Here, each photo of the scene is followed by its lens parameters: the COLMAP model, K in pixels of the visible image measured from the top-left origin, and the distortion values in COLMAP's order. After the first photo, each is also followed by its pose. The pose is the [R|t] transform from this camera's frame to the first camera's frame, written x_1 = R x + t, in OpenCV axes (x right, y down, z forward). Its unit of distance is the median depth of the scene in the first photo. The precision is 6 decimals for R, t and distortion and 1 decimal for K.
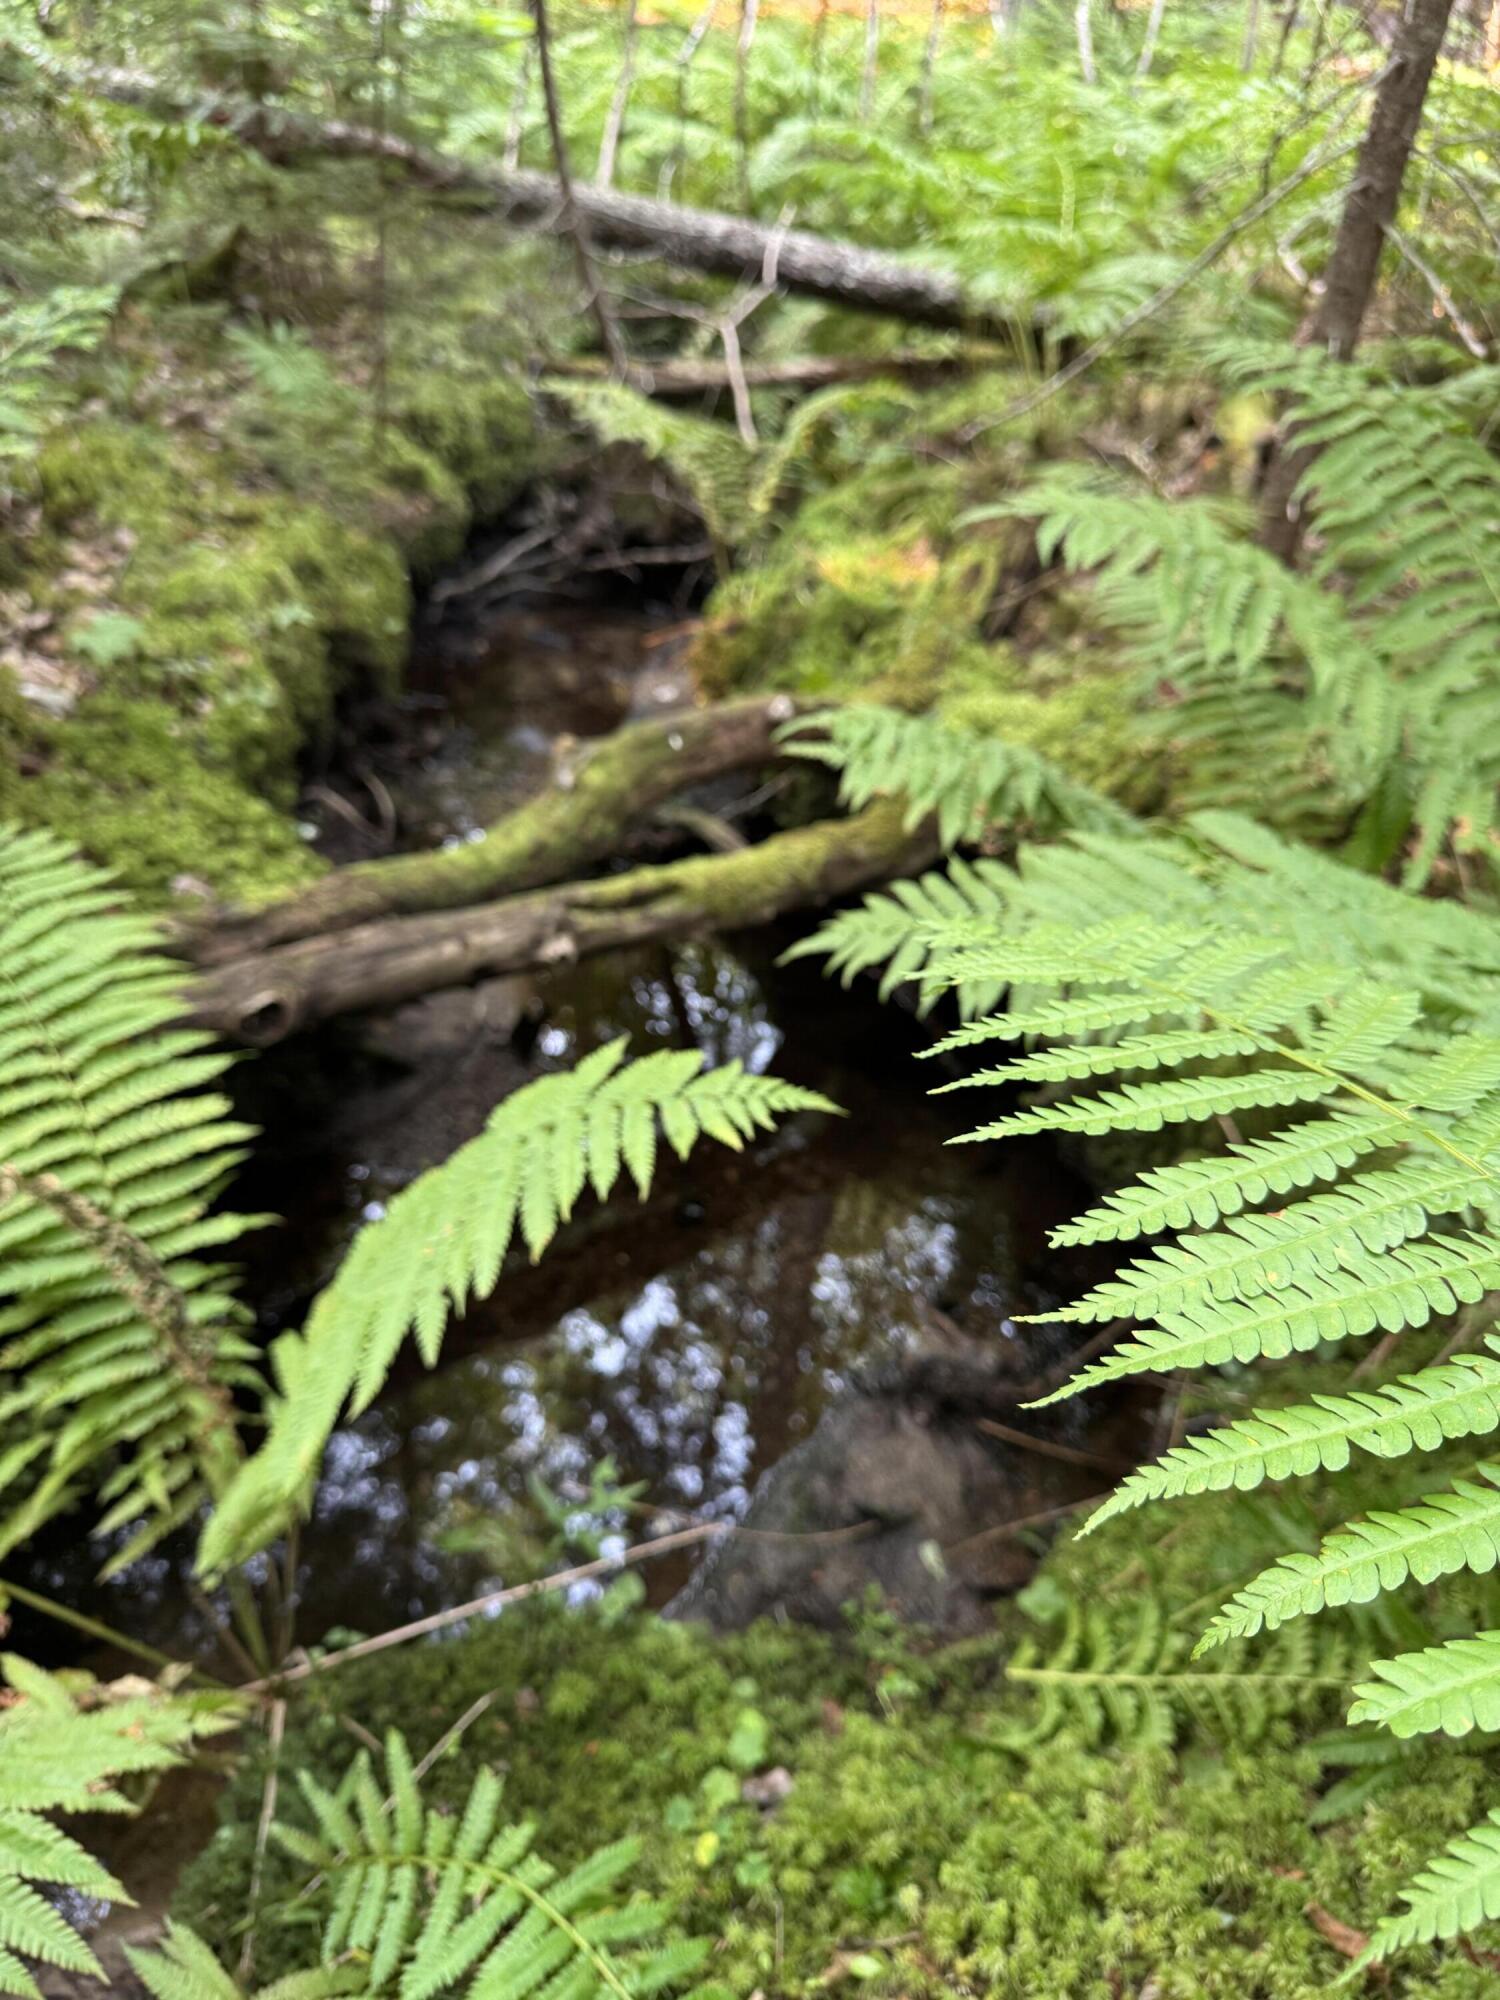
lens RADIAL K [[1451.3, 0, 767.4], [0, 1451.3, 990.3], [0, 0, 1]] dist [0.034617, -0.042599]
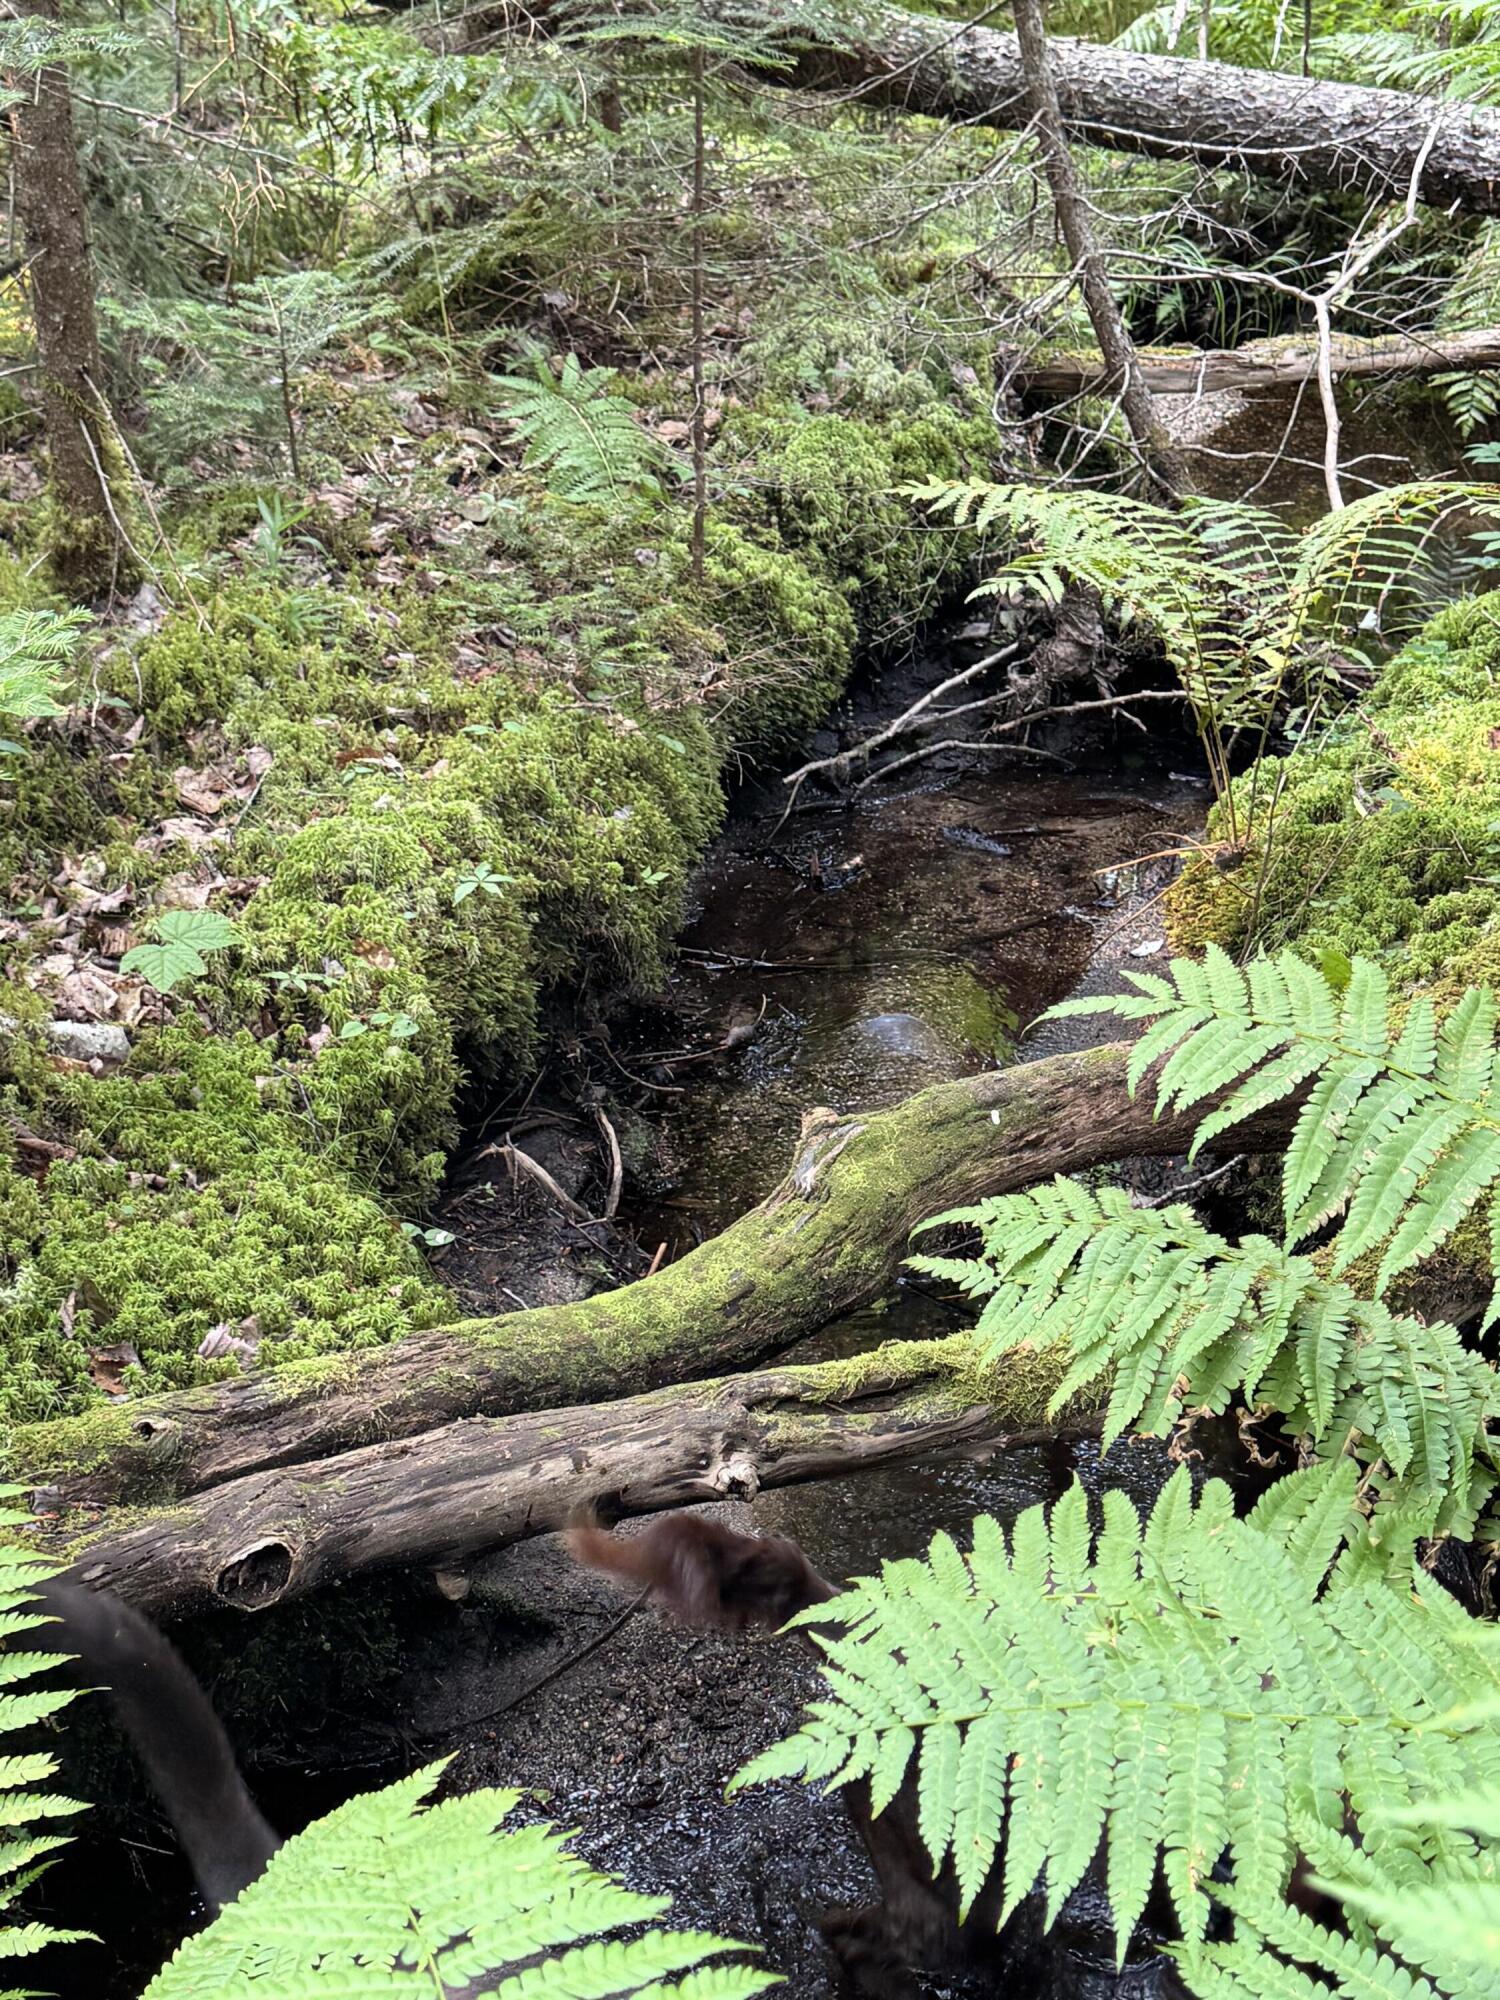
lens RADIAL K [[2755.7, 0, 733.9], [0, 2755.7, 1017.5], [0, 0, 1]] dist [0.198284, 0.000000]
pose [[0.950154, 0.023049, -0.310929, 0.187488], [-0.059808, 0.992218, -0.109210, -0.076542], [0.305992, 0.122362, 0.944138, -0.138887]]
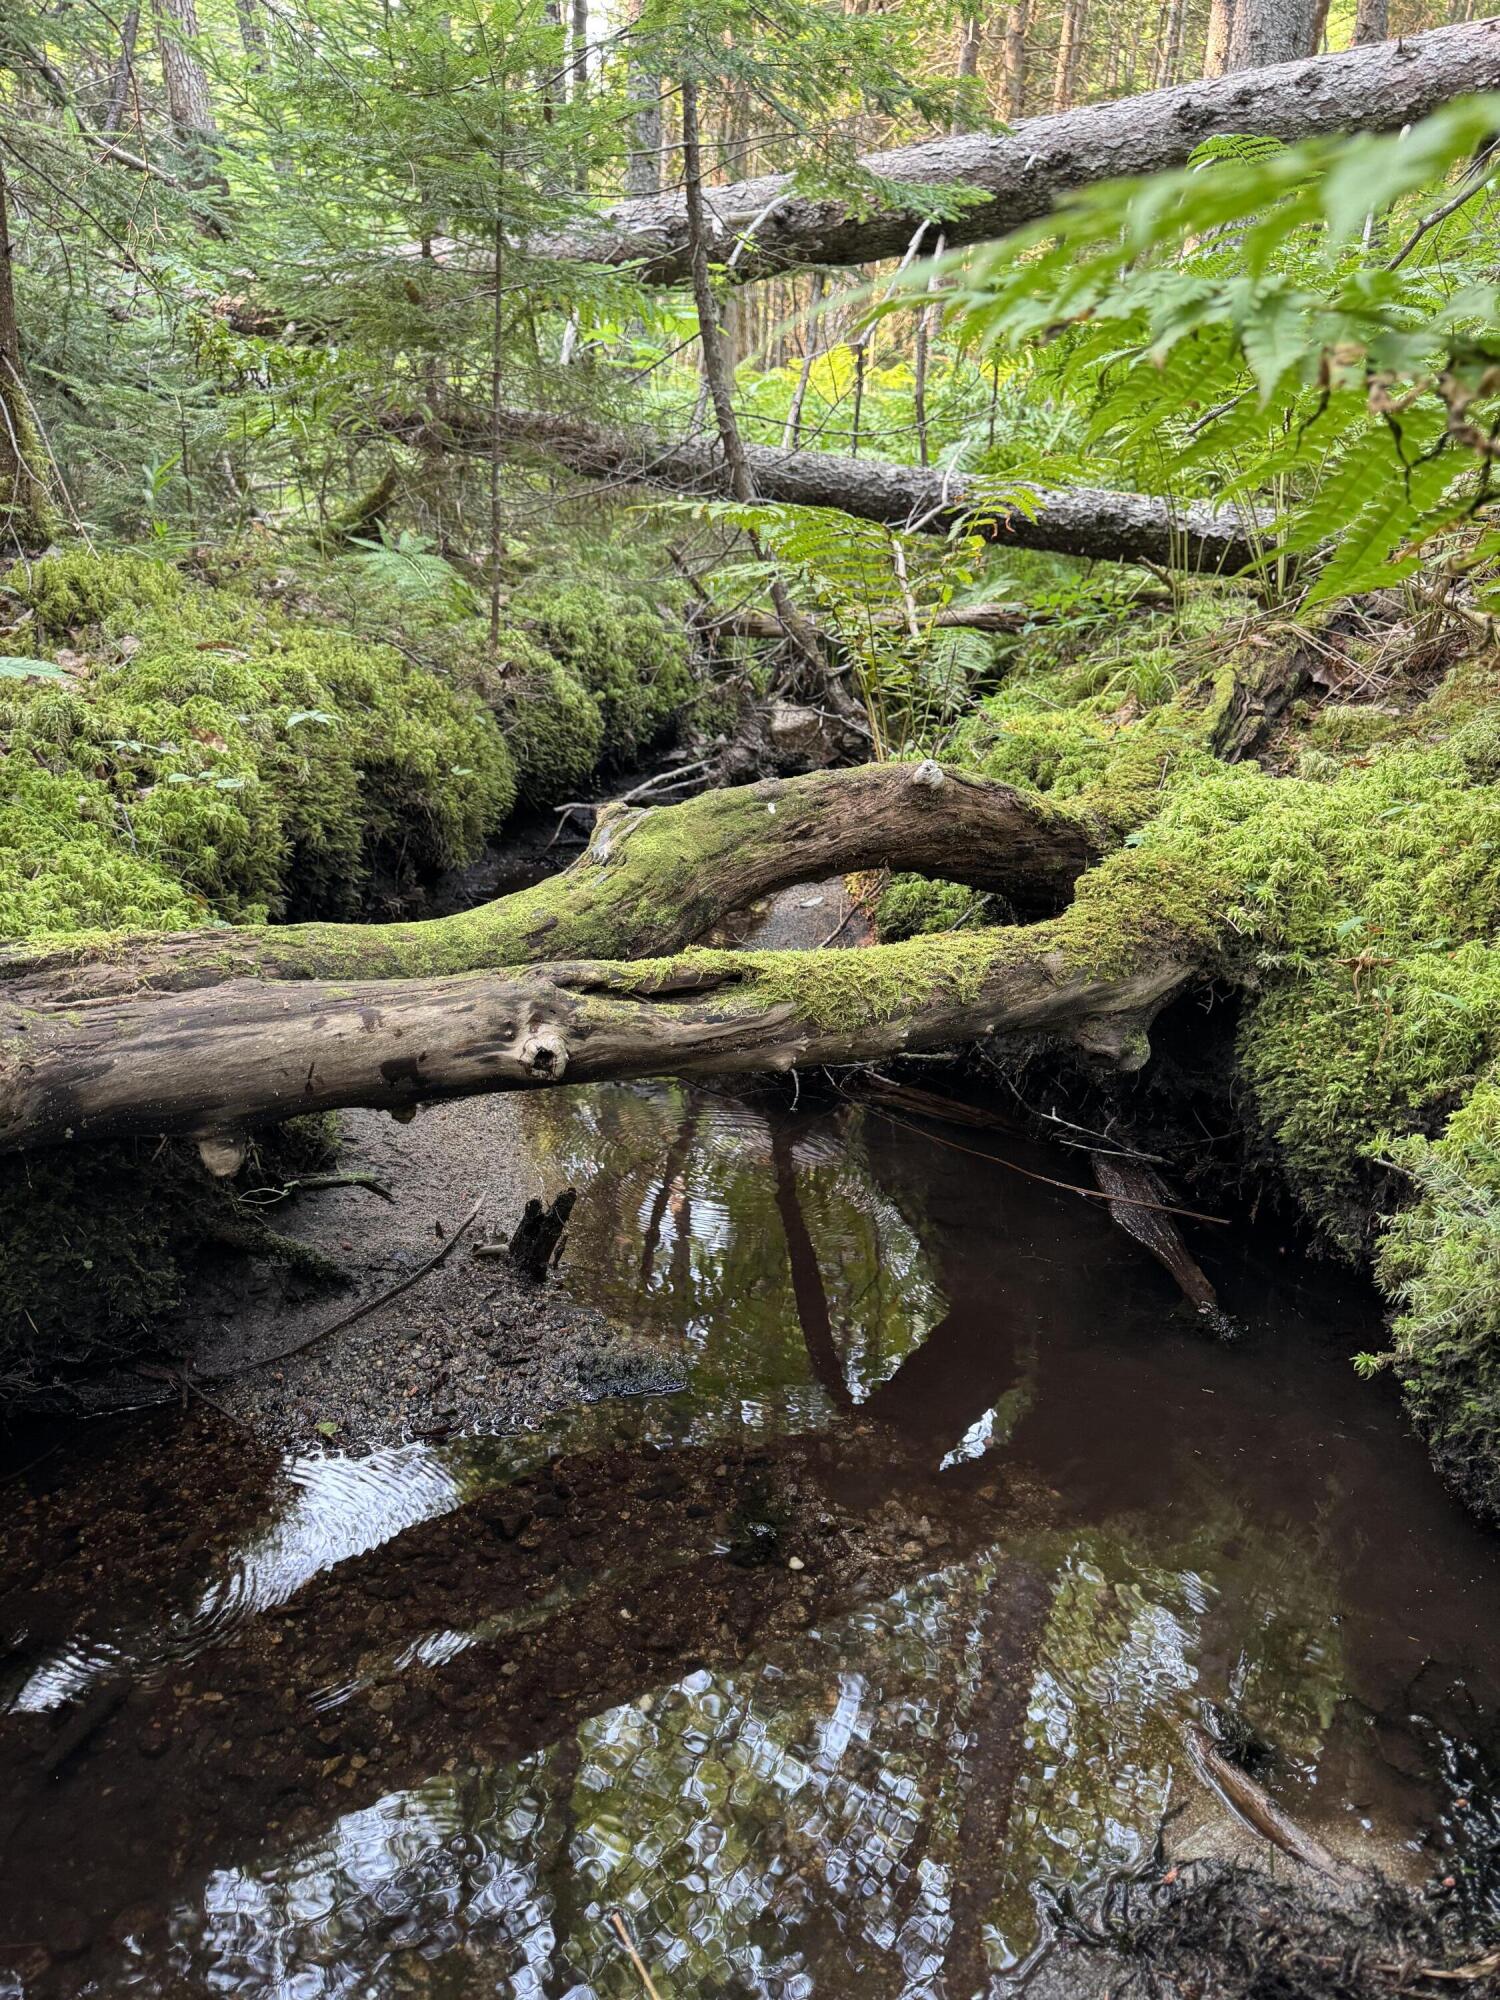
lens RADIAL K [[1451.3, 0, 769.2], [0, 1451.3, 994.7], [0, 0, 1]] dist [0.034617, -0.042599]
pose [[0.990787, -0.006545, -0.135270, 0.025972], [-0.027007, 0.969219, -0.244714, 0.077538], [0.132708, 0.246113, 0.960113, 0.351665]]
